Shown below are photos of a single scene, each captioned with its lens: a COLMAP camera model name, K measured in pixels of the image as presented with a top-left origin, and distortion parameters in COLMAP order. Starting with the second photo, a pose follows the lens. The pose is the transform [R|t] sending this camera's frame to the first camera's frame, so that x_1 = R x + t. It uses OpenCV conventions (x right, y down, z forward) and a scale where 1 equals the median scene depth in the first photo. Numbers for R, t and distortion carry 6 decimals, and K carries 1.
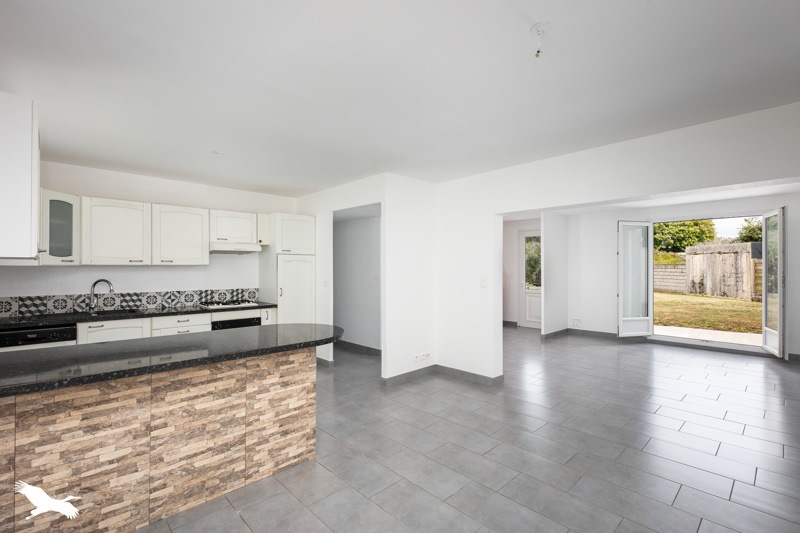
lens RADIAL K [[372.0, 0, 401.2], [0, 372.0, 264.1], [0, 0, 1]] dist [0.013003, -0.001238]
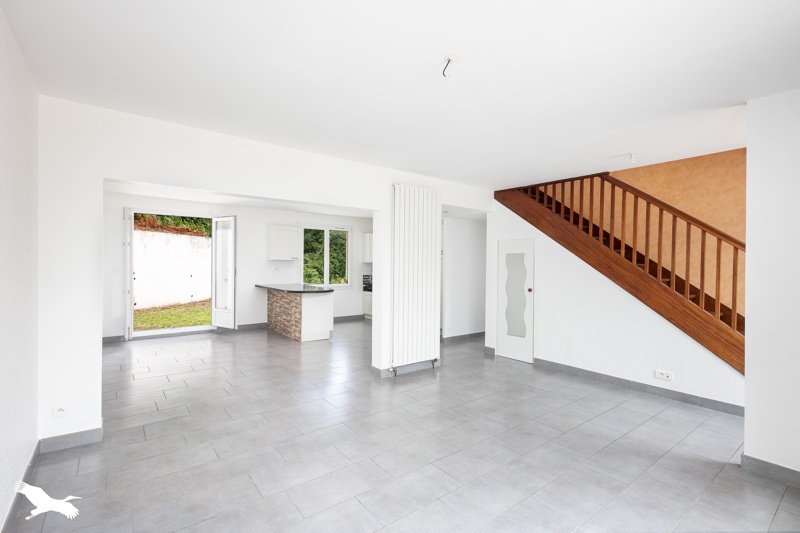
lens RADIAL K [[372.0, 0, 402.9], [0, 372.0, 270.7], [0, 0, 1]] dist [0.013003, -0.001238]
pose [[-0.115102, 0.016585, -0.993215, 2.177272], [0.003498, 0.999861, 0.016291, 0.027409], [0.993348, -0.001600, -0.115144, 2.039347]]
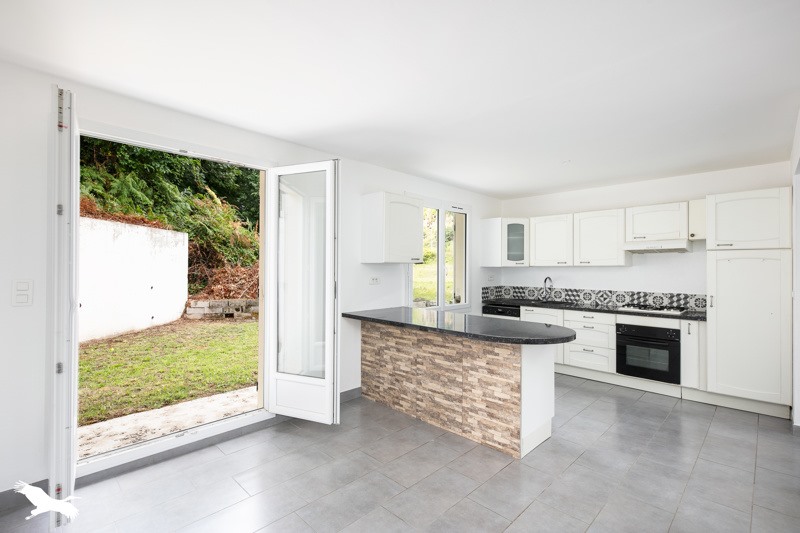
lens RADIAL K [[372.0, 0, 401.4], [0, 372.0, 266.8], [0, 0, 1]] dist [0.013003, -0.001238]
pose [[0.016165, -0.003667, -0.999863, 0.803274], [0.006561, 0.999972, -0.003561, 0.009527], [0.999848, -0.006502, 0.016189, 0.714487]]
